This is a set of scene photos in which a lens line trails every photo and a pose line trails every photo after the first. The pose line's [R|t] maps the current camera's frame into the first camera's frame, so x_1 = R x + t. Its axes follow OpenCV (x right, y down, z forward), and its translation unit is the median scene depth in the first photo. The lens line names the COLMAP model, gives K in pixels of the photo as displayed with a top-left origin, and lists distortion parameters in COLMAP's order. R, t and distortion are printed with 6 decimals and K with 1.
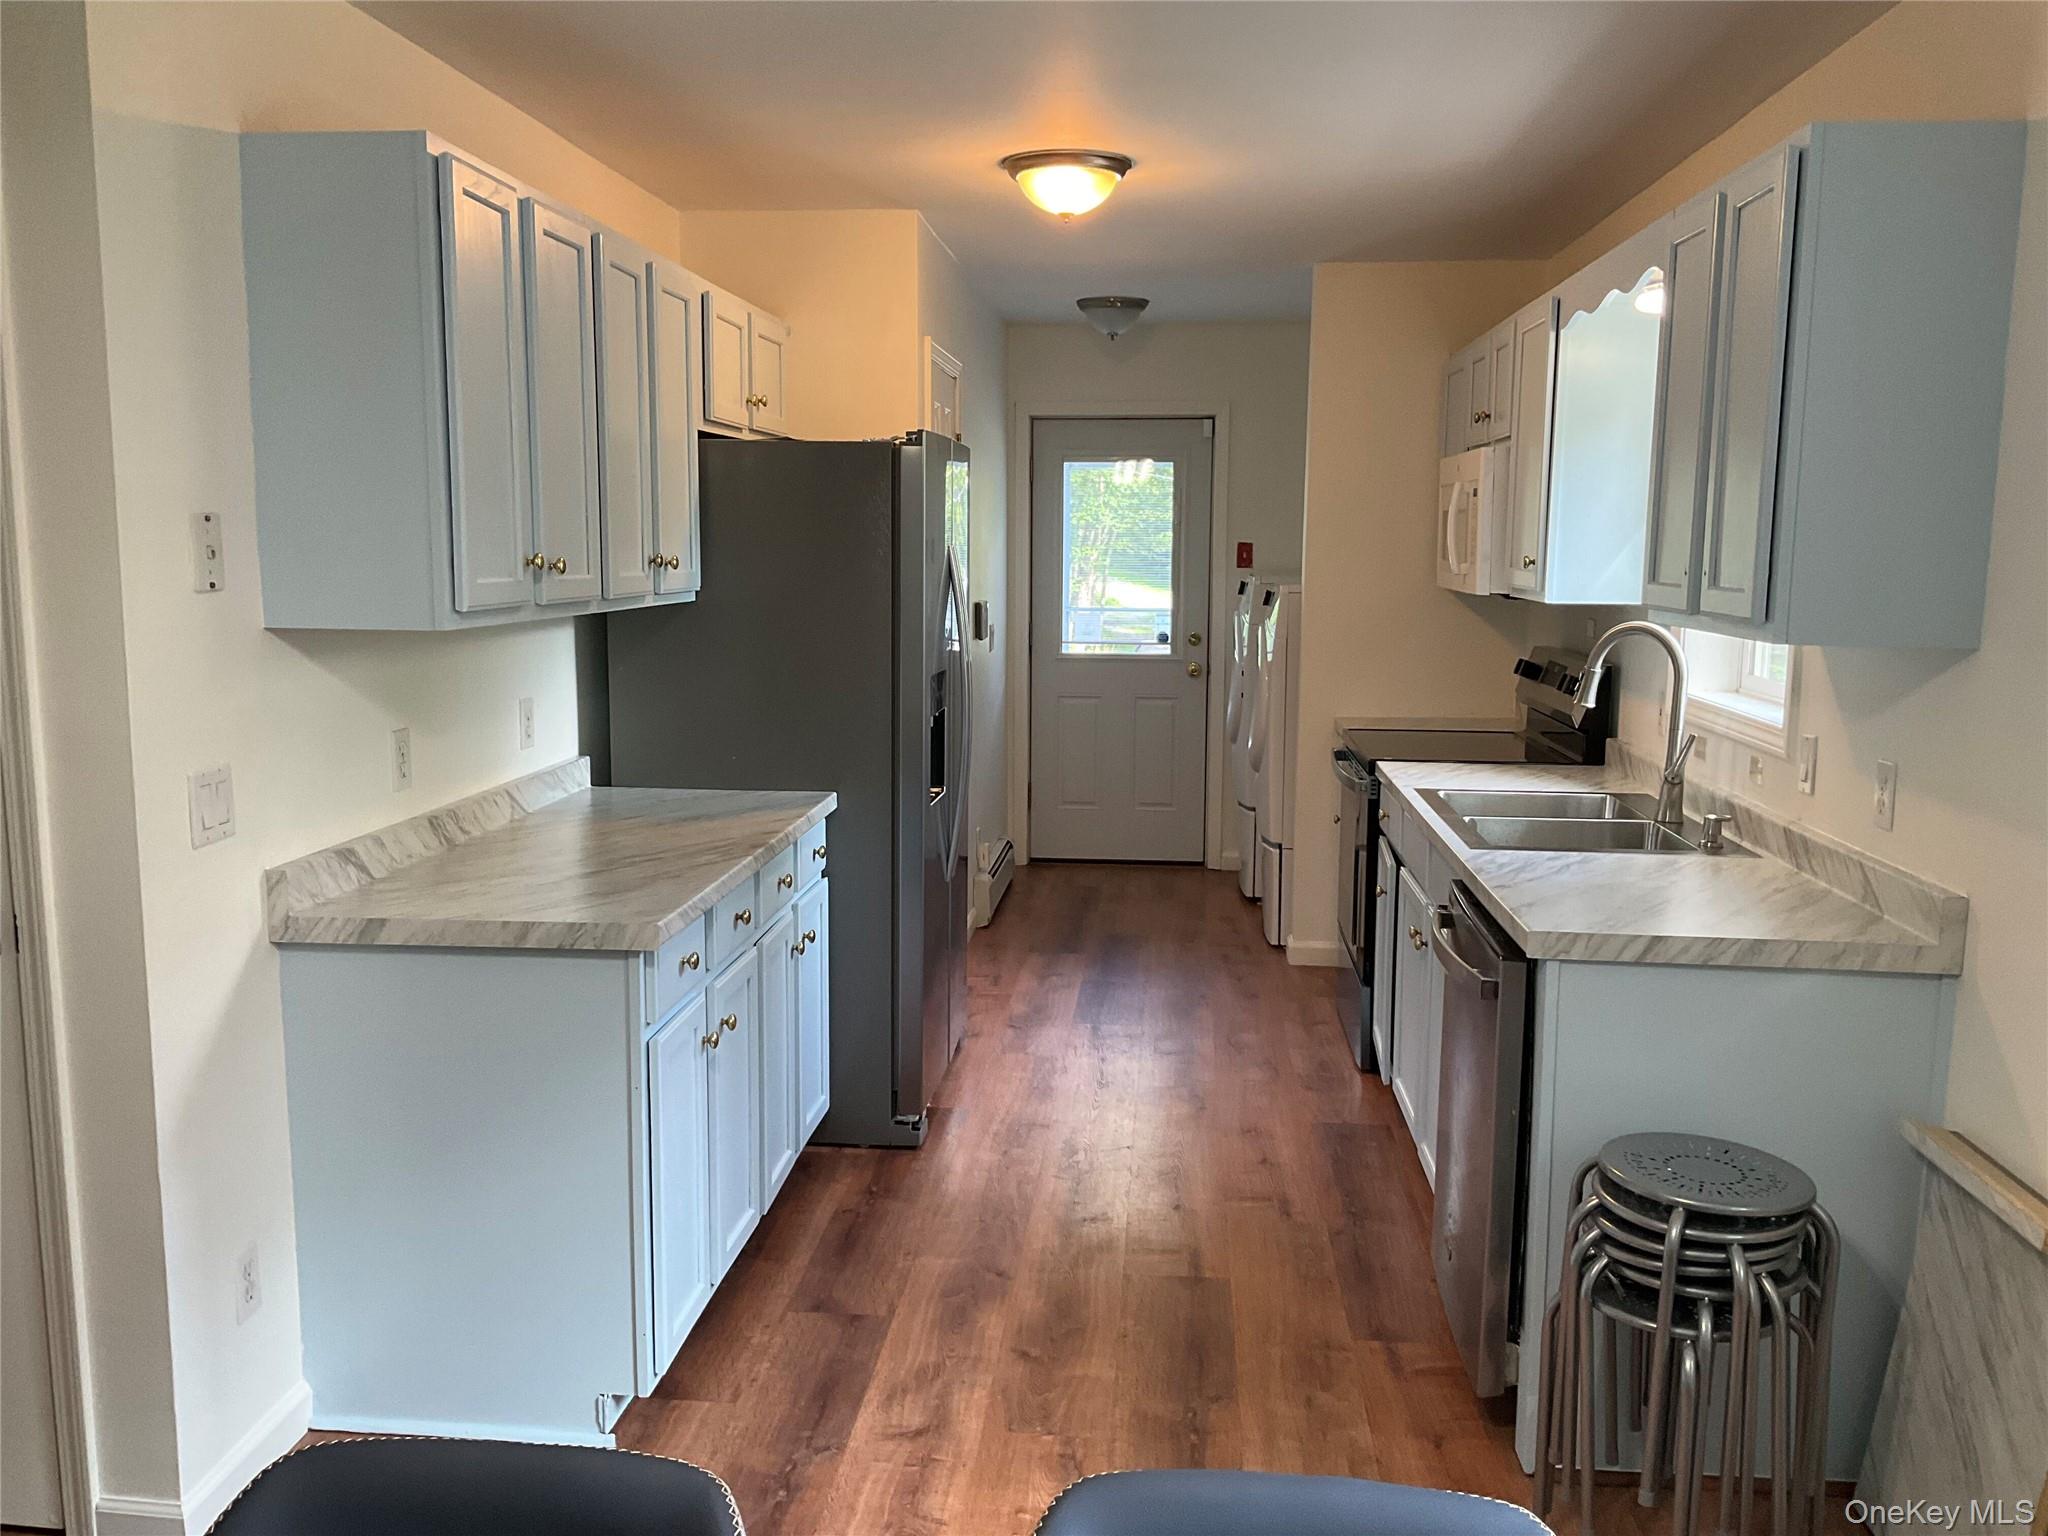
lens RADIAL K [[1717.9, 0, 1024.0], [0, 1717.9, 768.0], [0, 0, 1]] dist [0.082829, -0.119910]
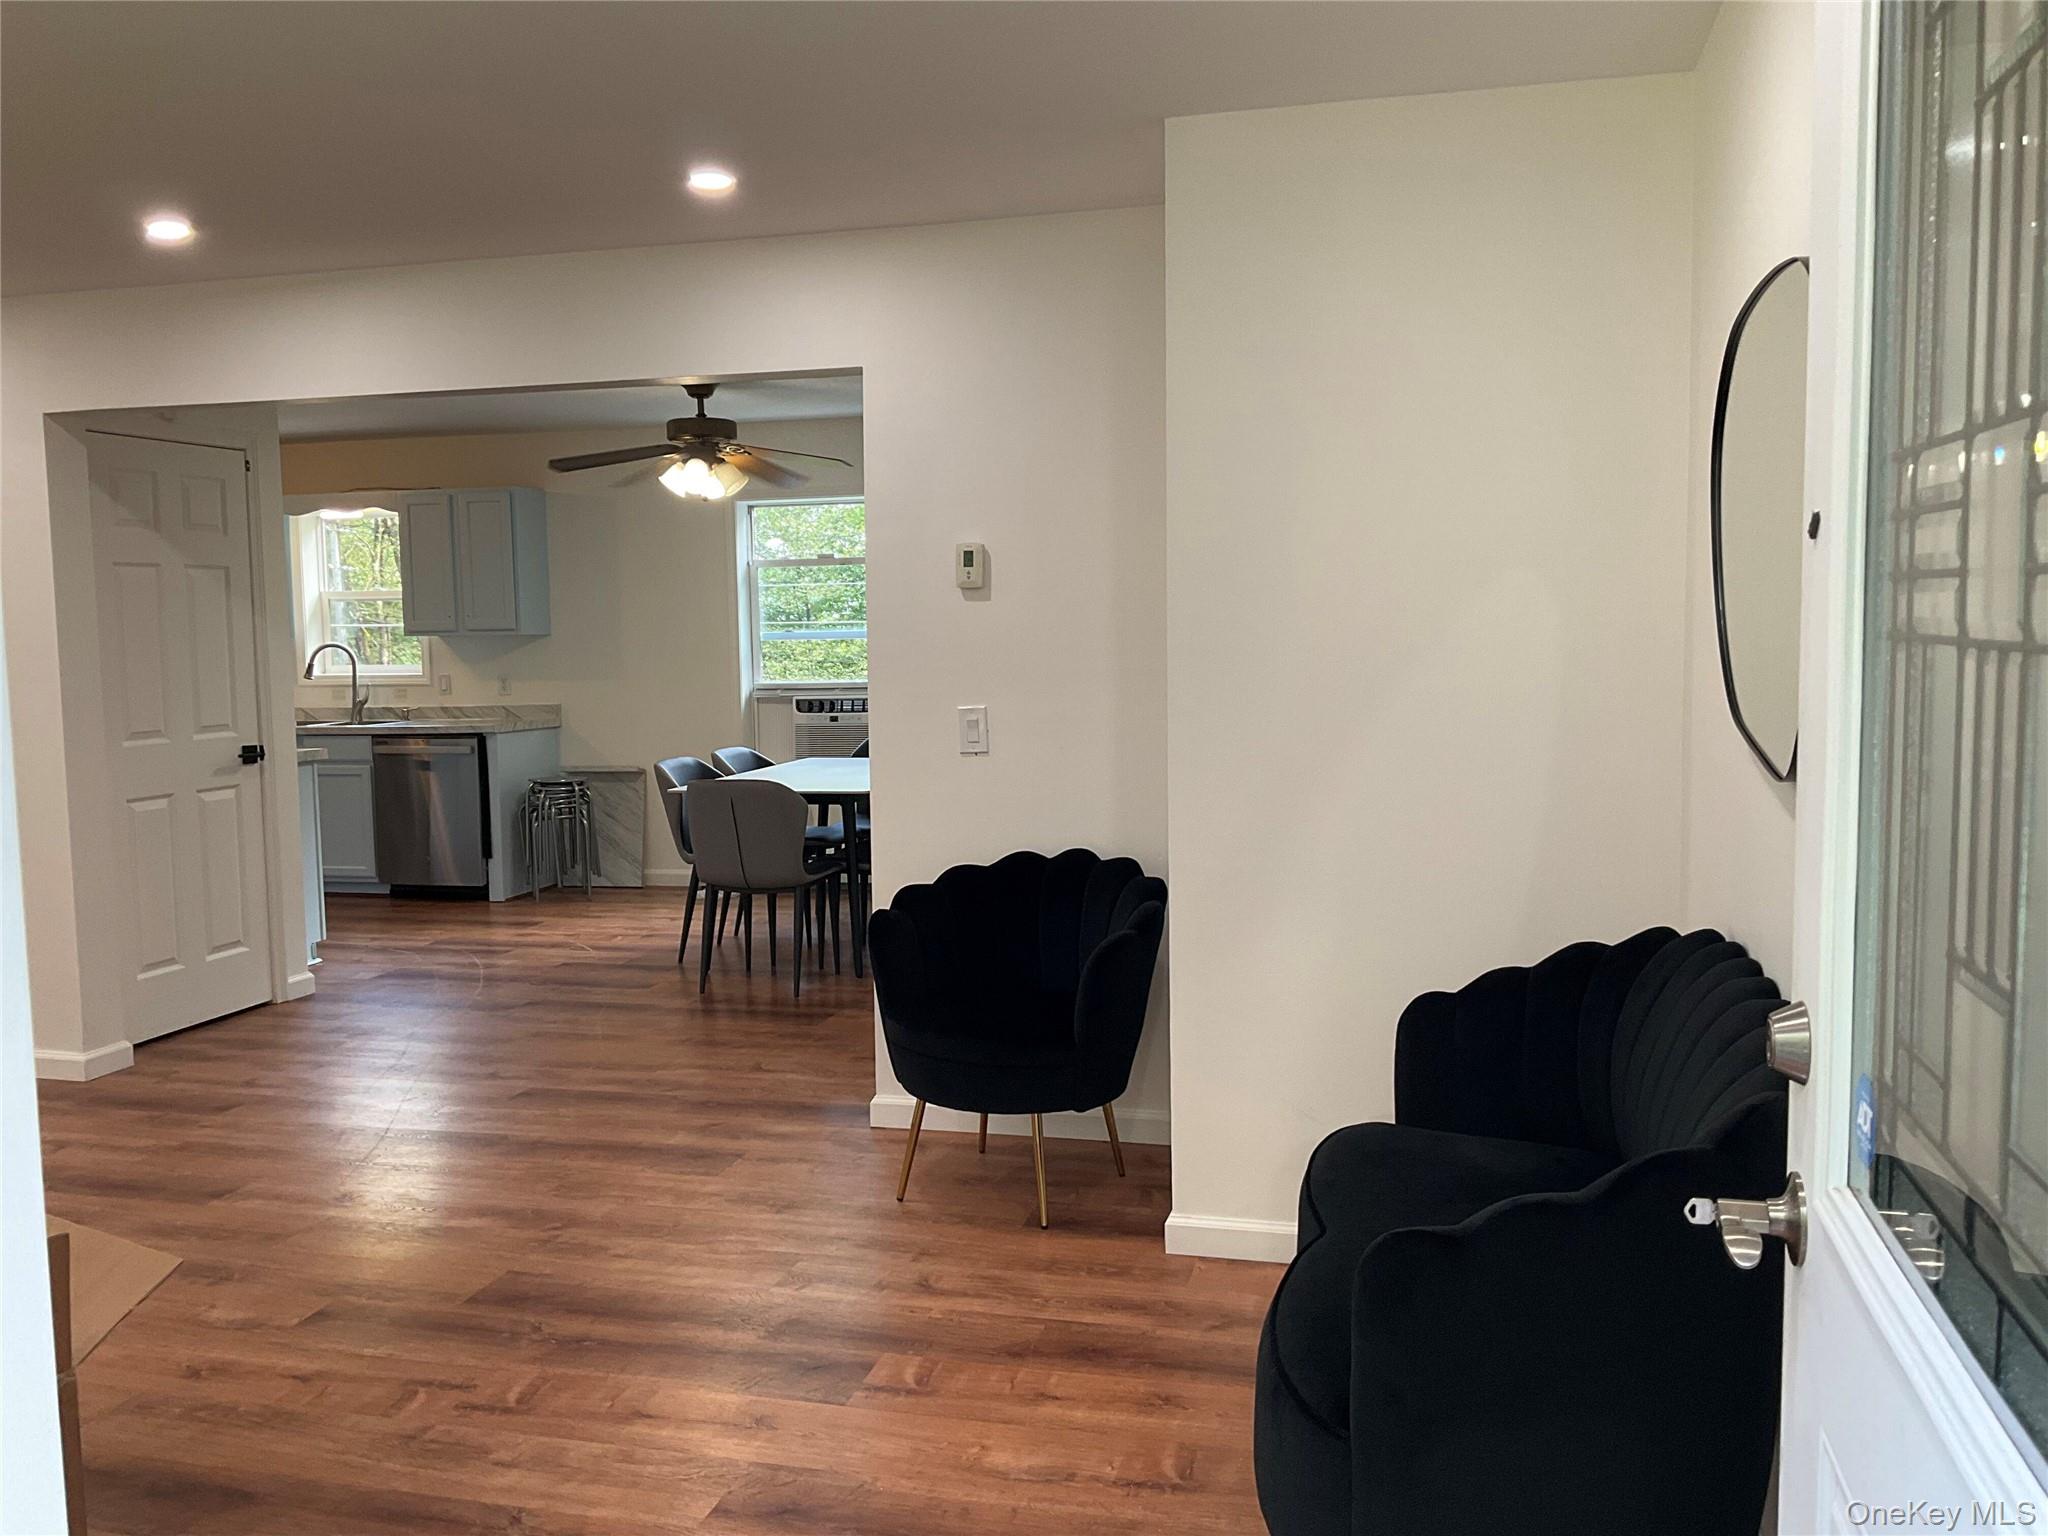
lens RADIAL K [[1717.9, 0, 1024.0], [0, 1717.9, 768.0], [0, 0, 1]] dist [0.082829, -0.119910]
pose [[0.162470, -0.094464, 0.982181, -2.315387], [0.159361, 0.984851, 0.068360, 0.095072], [-0.973759, 0.145415, 0.175063, -0.432283]]
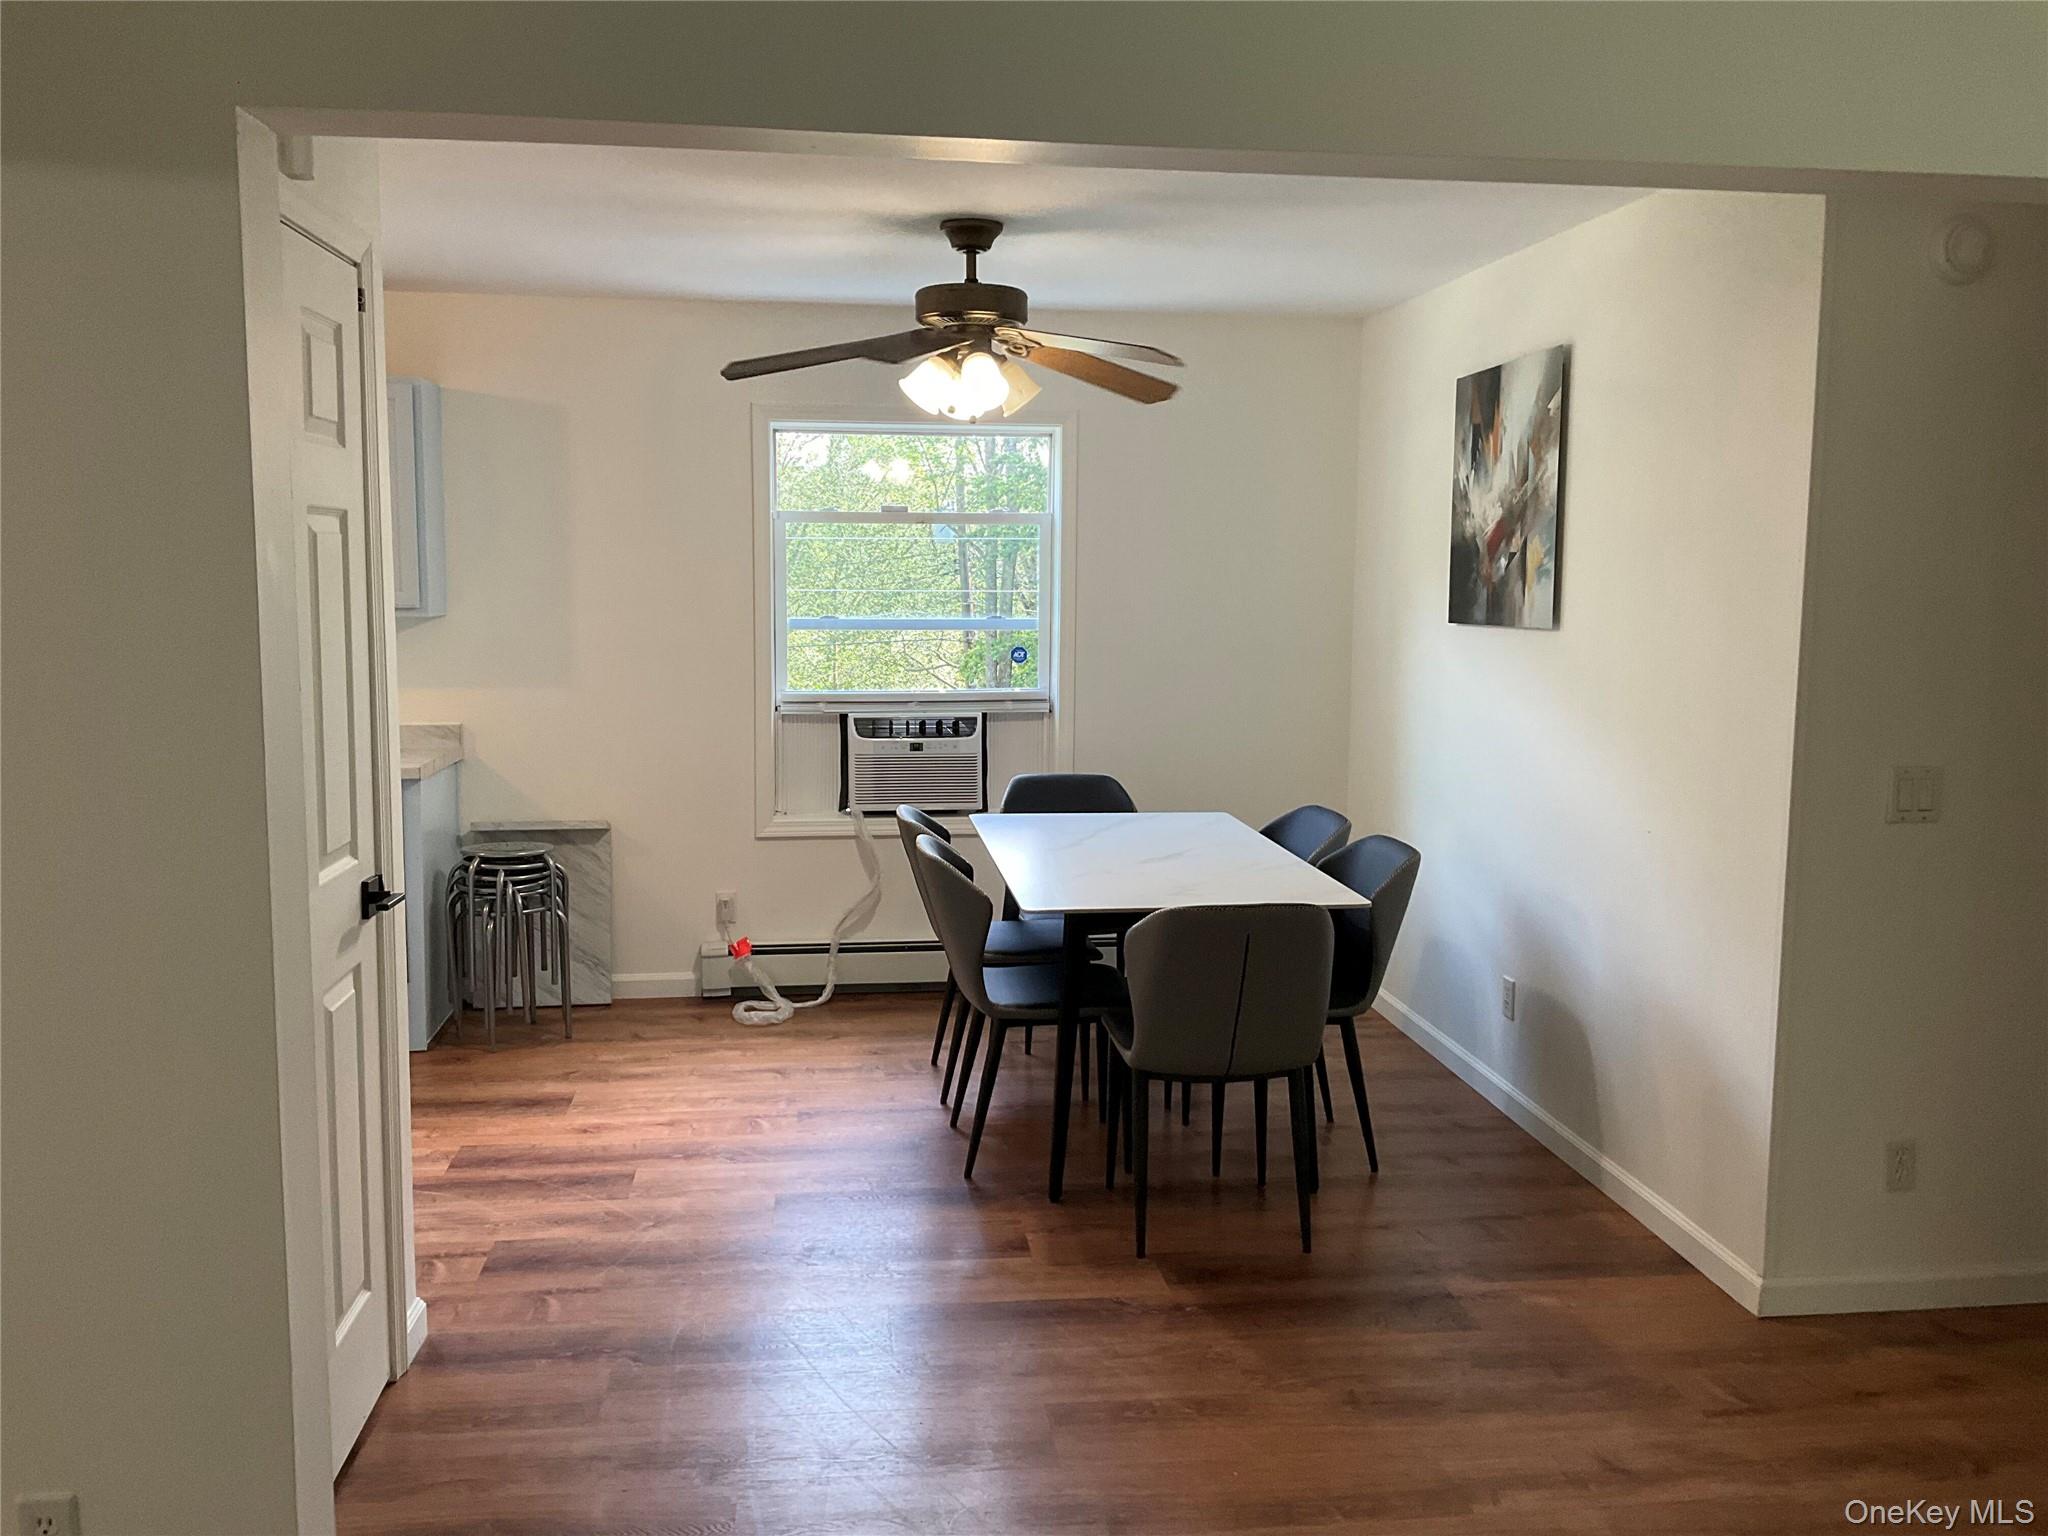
lens RADIAL K [[1717.9, 0, 1024.0], [0, 1717.9, 768.0], [0, 0, 1]] dist [0.082829, -0.119910]
pose [[-0.209794, -0.120791, 0.970256, -1.511480], [0.131067, 0.979909, 0.150333, -0.094755], [-0.968921, 0.158708, -0.189748, 0.607780]]
